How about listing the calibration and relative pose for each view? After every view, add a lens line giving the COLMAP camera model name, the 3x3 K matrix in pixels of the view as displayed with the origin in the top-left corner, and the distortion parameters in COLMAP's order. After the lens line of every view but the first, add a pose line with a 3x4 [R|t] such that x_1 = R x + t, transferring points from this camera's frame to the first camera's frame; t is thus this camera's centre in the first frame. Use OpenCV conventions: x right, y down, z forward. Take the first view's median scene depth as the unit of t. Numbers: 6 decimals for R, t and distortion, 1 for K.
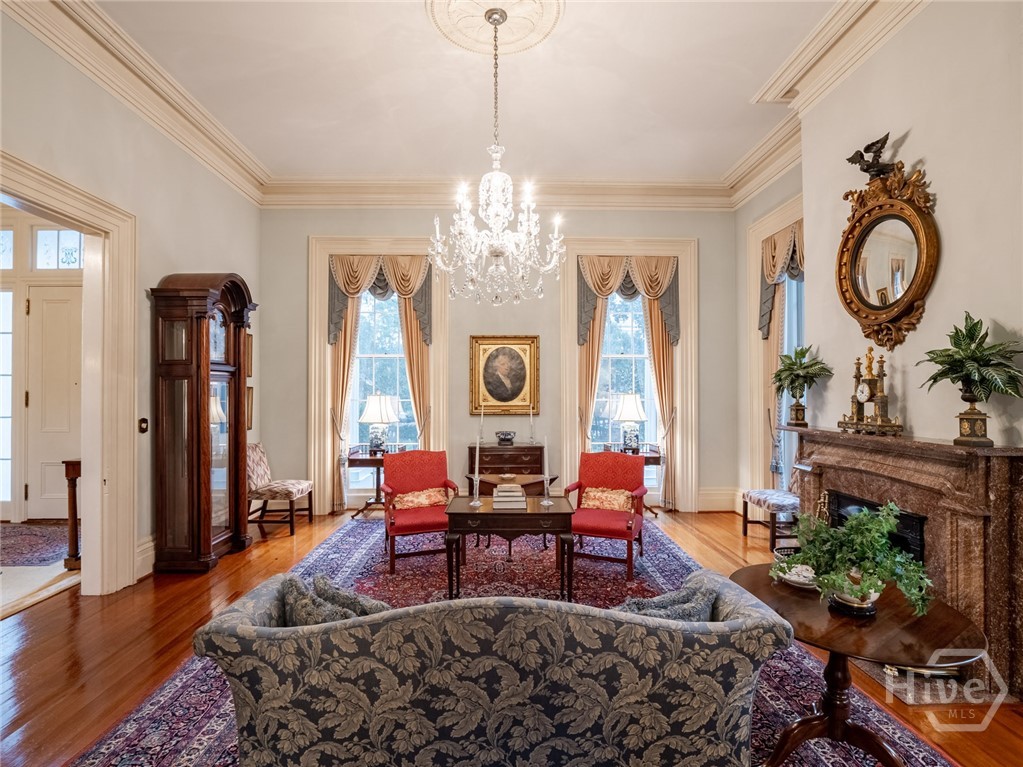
lens RADIAL K [[517.5, 0, 499.5], [0, 517.5, 387.1], [0, 0, 1]] dist [-0.000793, -0.000837]
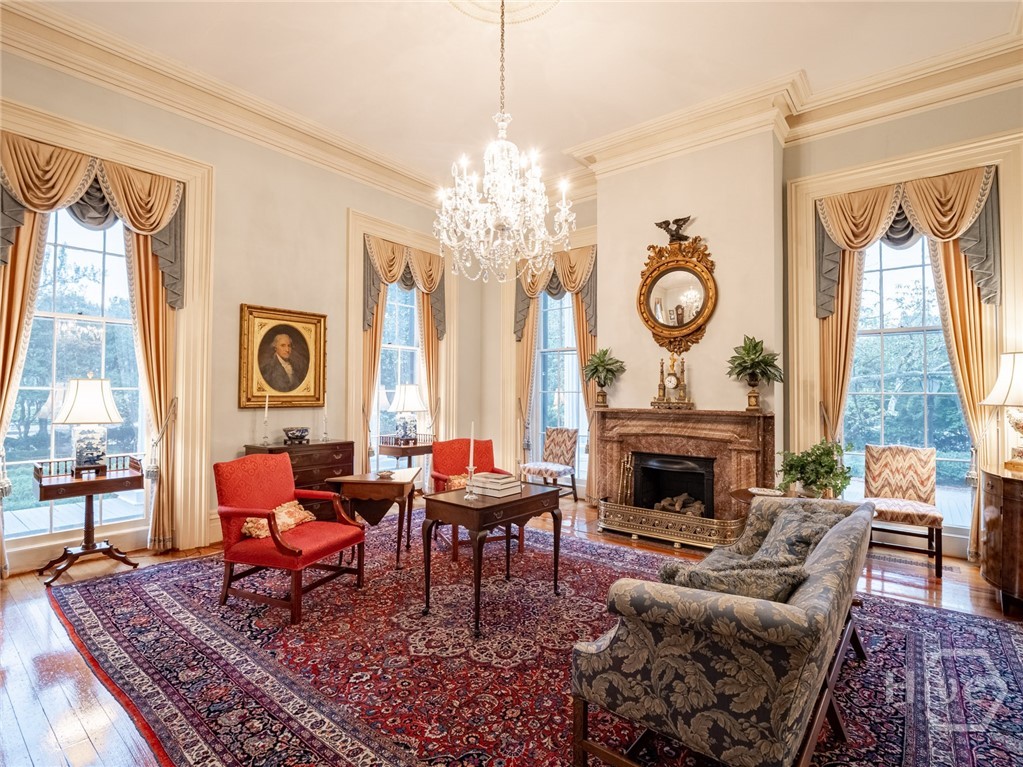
lens RADIAL K [[515.1, 0, 511.5], [0, 515.1, 383.5], [0, 0, 1]] dist [0.002845, -0.011484]
pose [[0.635666, 0.019374, 0.771721, -0.582823], [-0.013892, 0.999810, -0.013658, 0.032612], [-0.771840, -0.002039, 0.635814, 0.316003]]
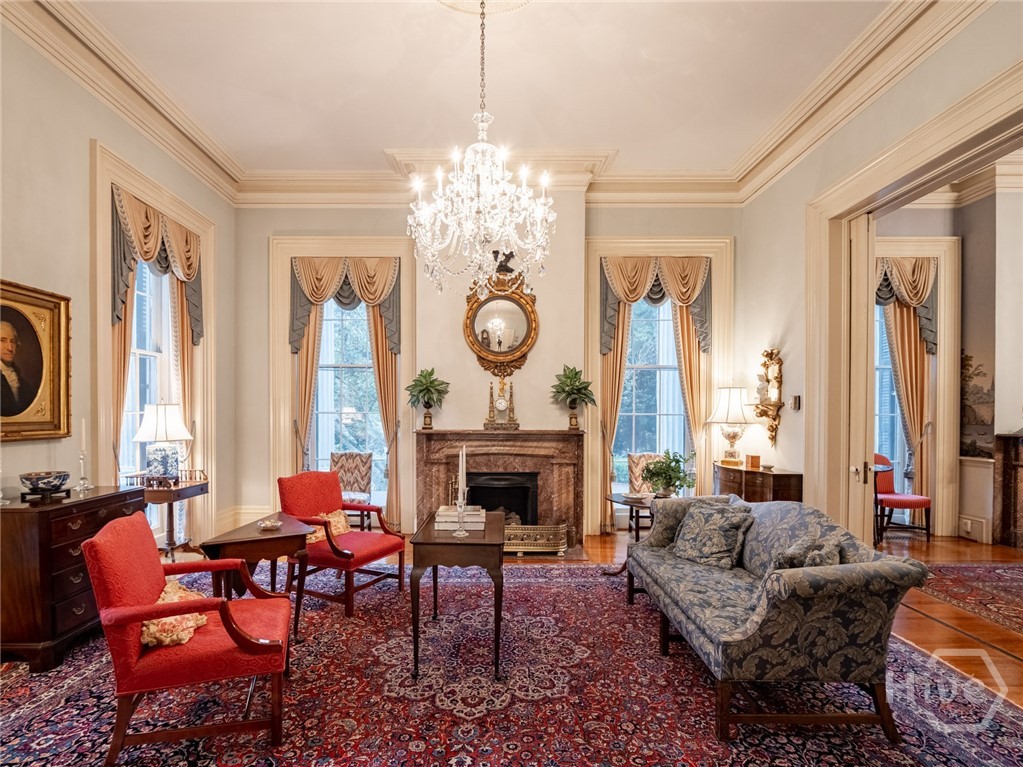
lens RADIAL K [[532.1, 0, 486.3], [0, 532.1, 415.7], [0, 0, 1]] dist [-0.000023, -0.012824]
pose [[0.015245, -0.006070, 0.999865, -0.737188], [-0.013167, 0.999894, 0.006271, 0.028389], [-0.999797, -0.013261, 0.015163, 0.797093]]
